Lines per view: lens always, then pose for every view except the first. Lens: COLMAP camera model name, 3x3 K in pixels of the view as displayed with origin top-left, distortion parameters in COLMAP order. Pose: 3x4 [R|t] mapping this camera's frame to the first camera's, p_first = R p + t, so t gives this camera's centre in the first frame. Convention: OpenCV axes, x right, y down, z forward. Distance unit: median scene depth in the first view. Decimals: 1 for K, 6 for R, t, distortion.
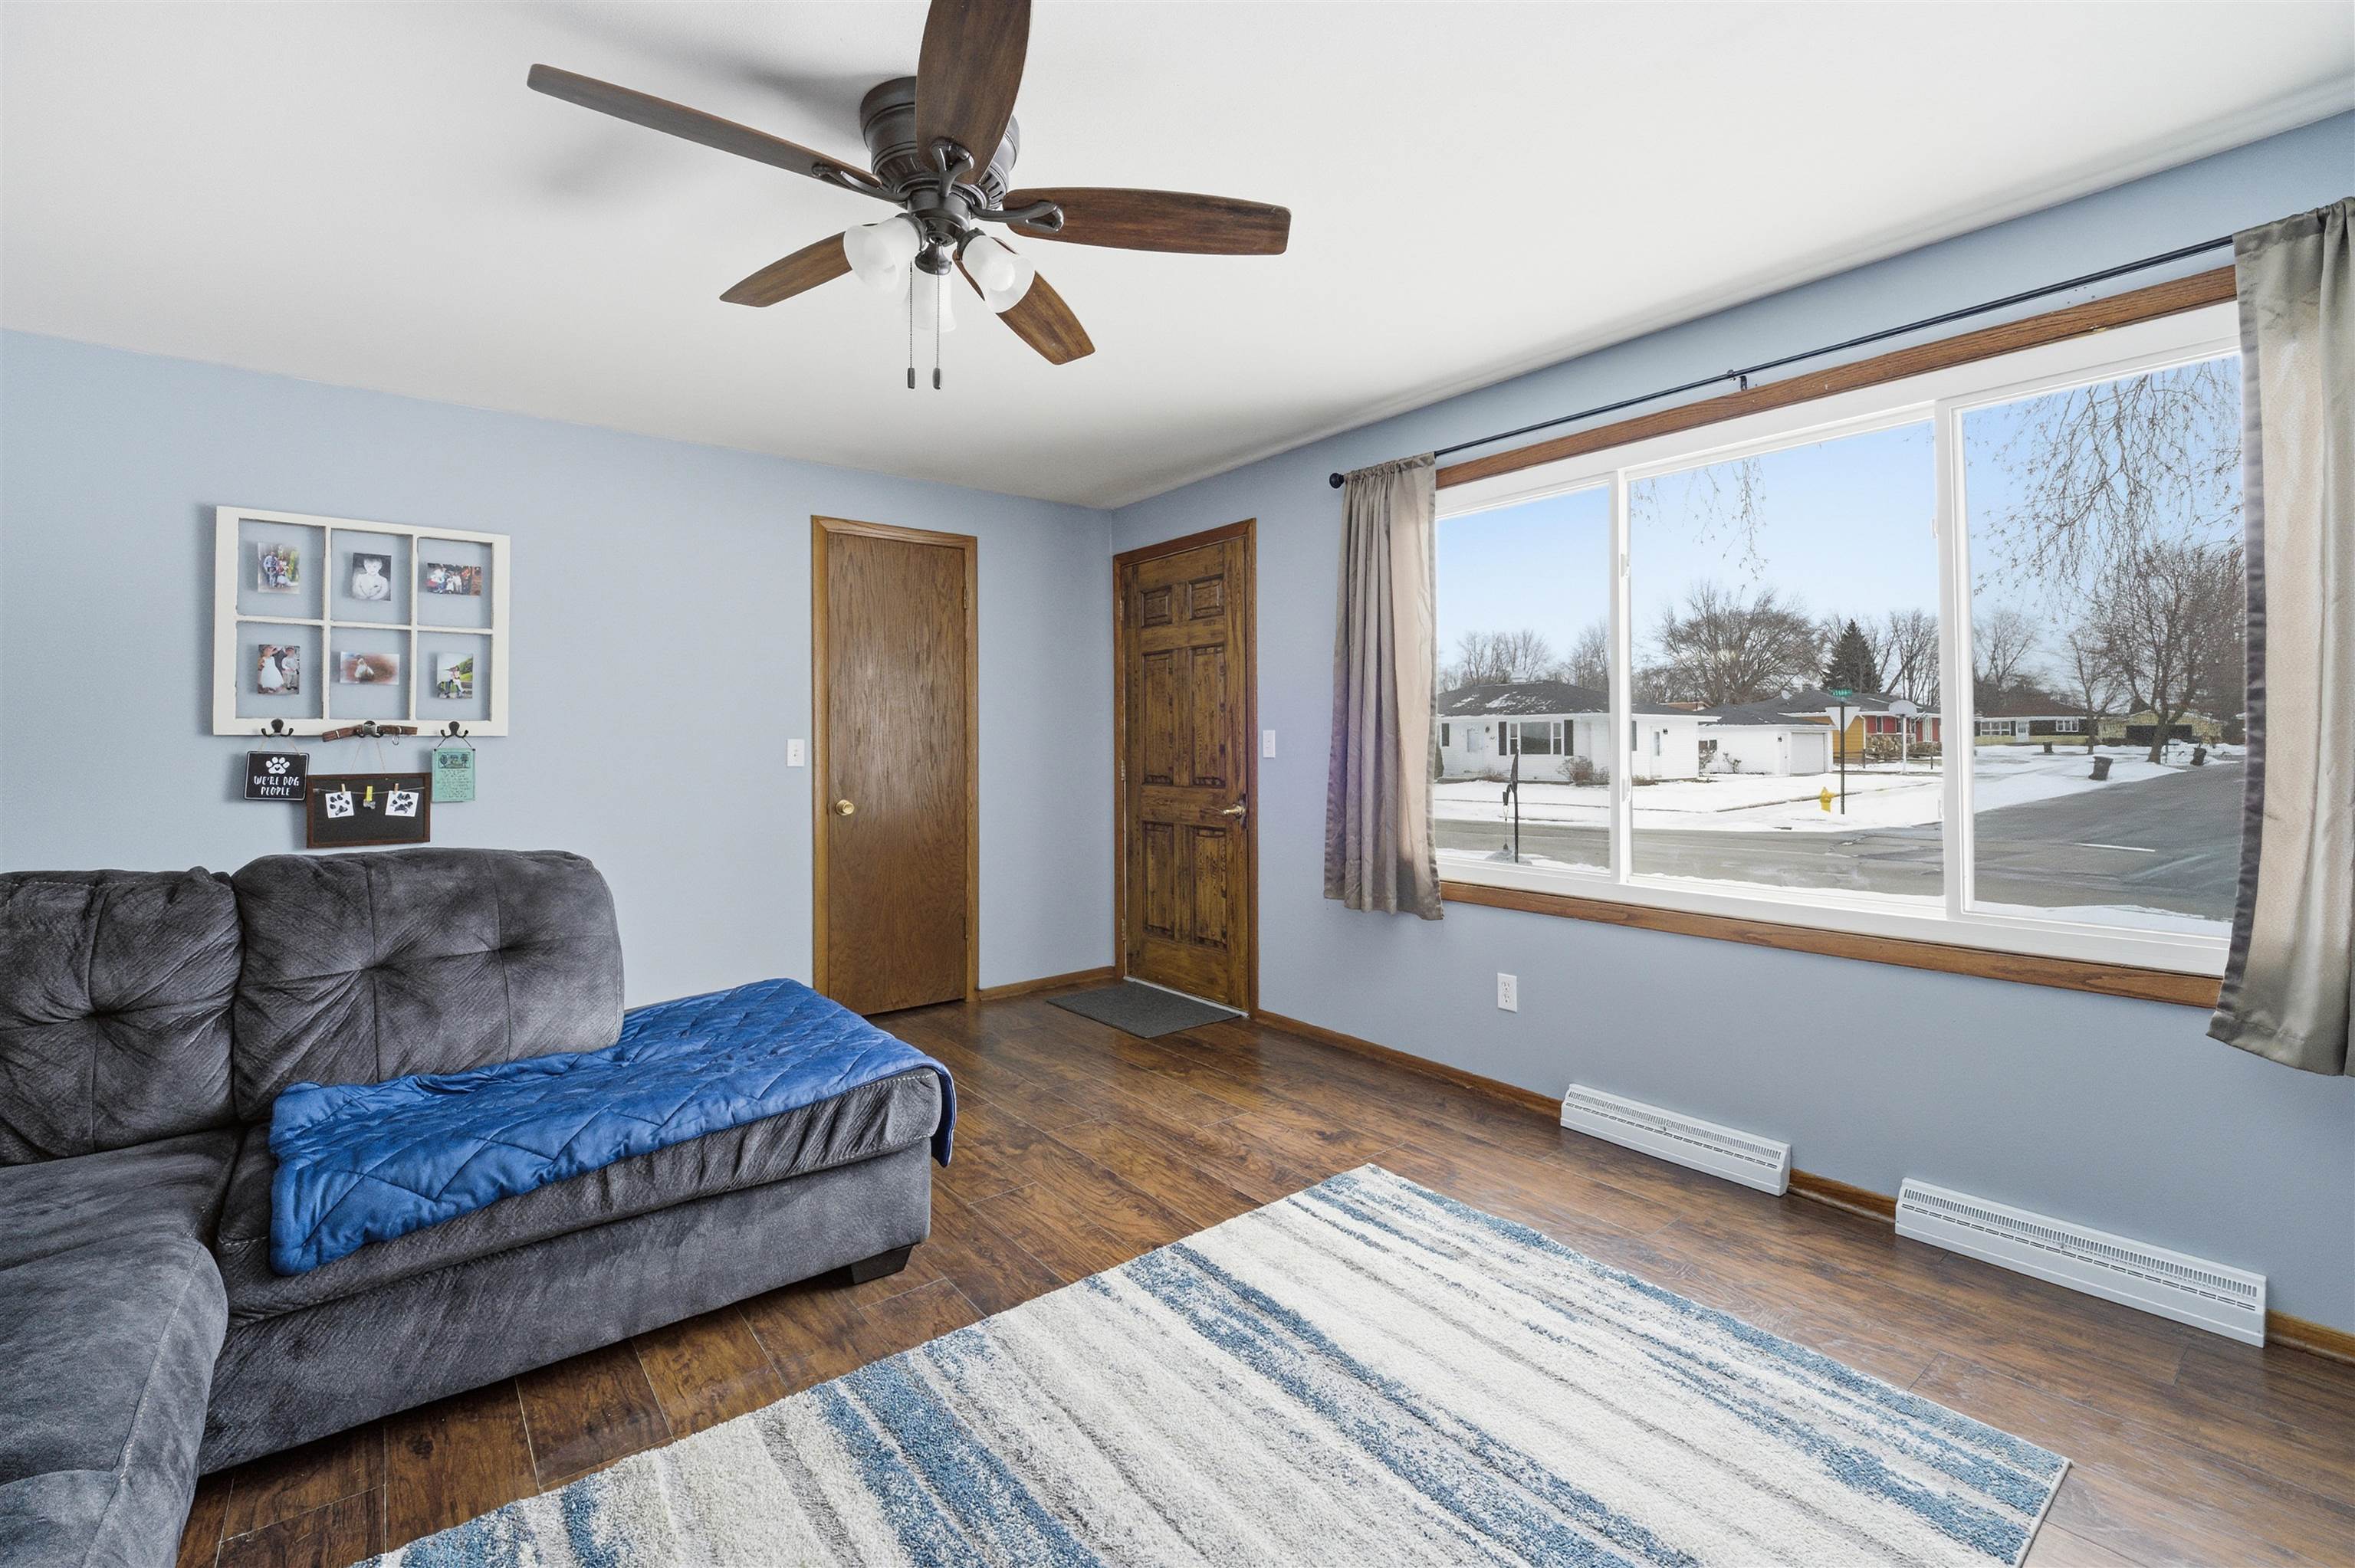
lens RADIAL K [[1001.0, 0, 1179.7], [0, 1001.0, 740.8], [0, 0, 1]] dist [0.000563, -0.008562]
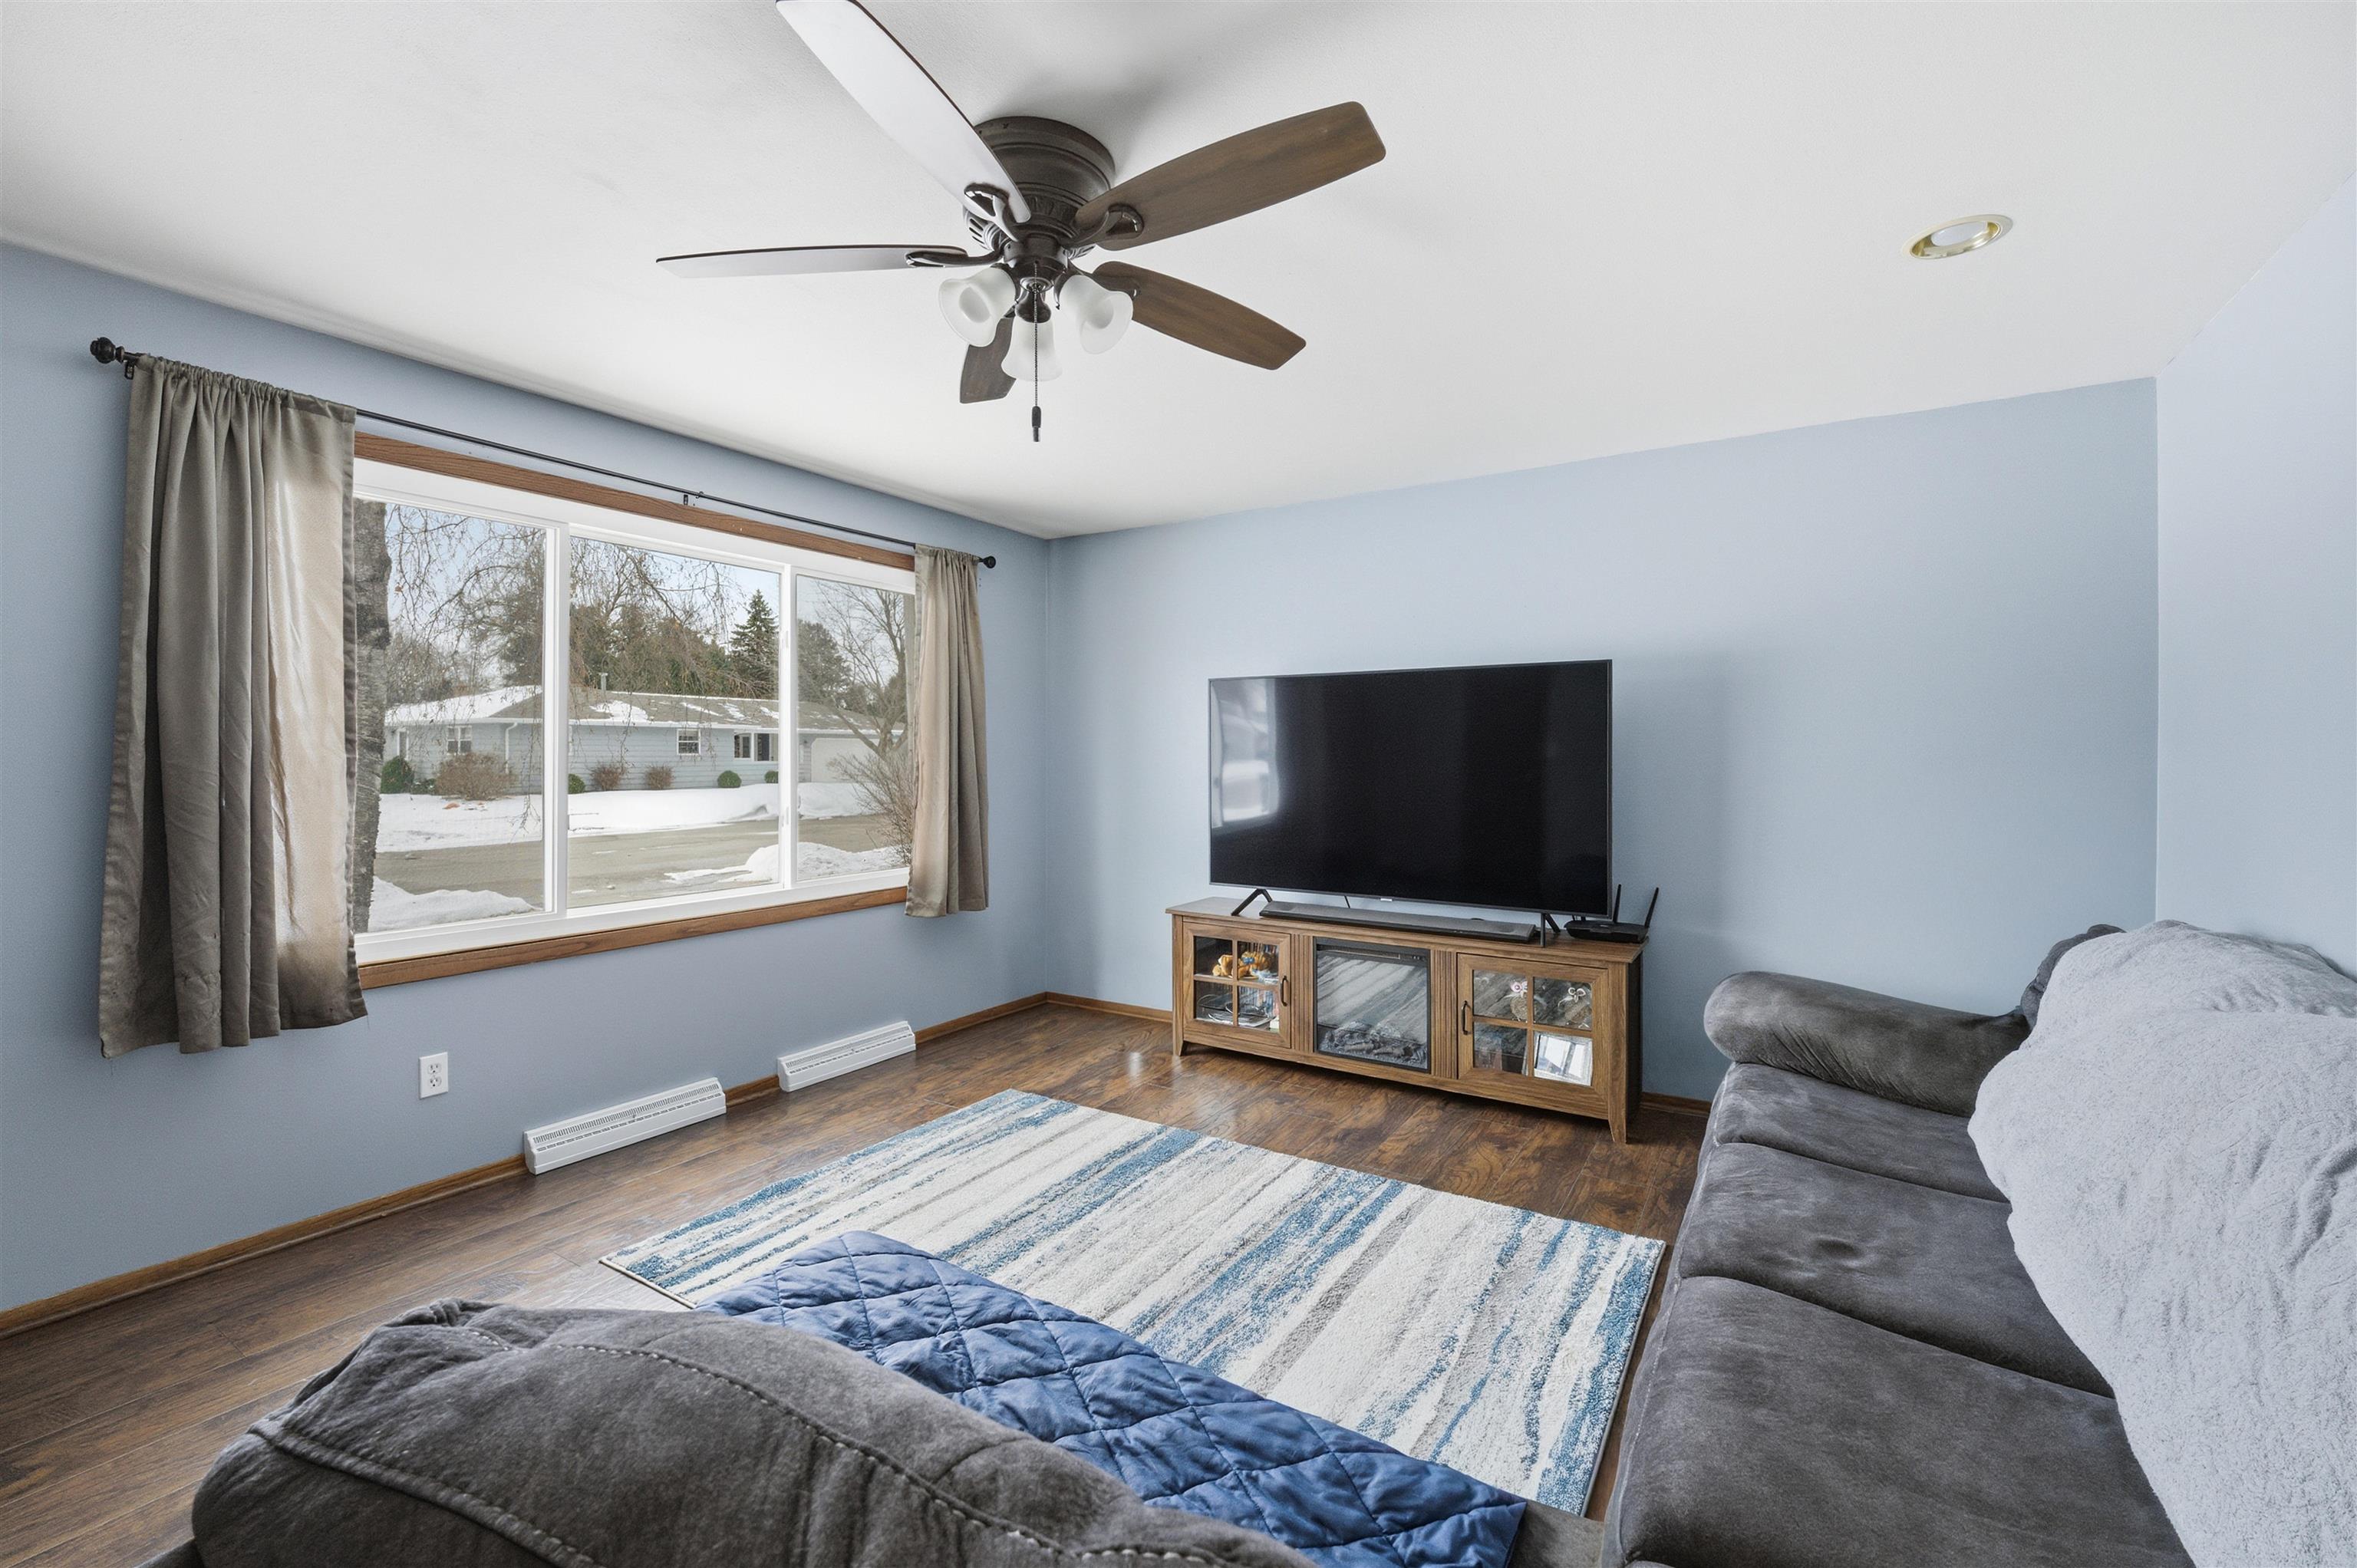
lens RADIAL K [[1001.9, 0, 1180.7], [0, 1001.9, 740.8], [0, 0, 1]] dist [0.000563, -0.008562]
pose [[-0.333064, 0.014465, 0.942793, -0.971142], [-0.001142, 0.999875, -0.015744, -0.032670], [-0.942904, -0.006320, -0.333006, 0.943592]]
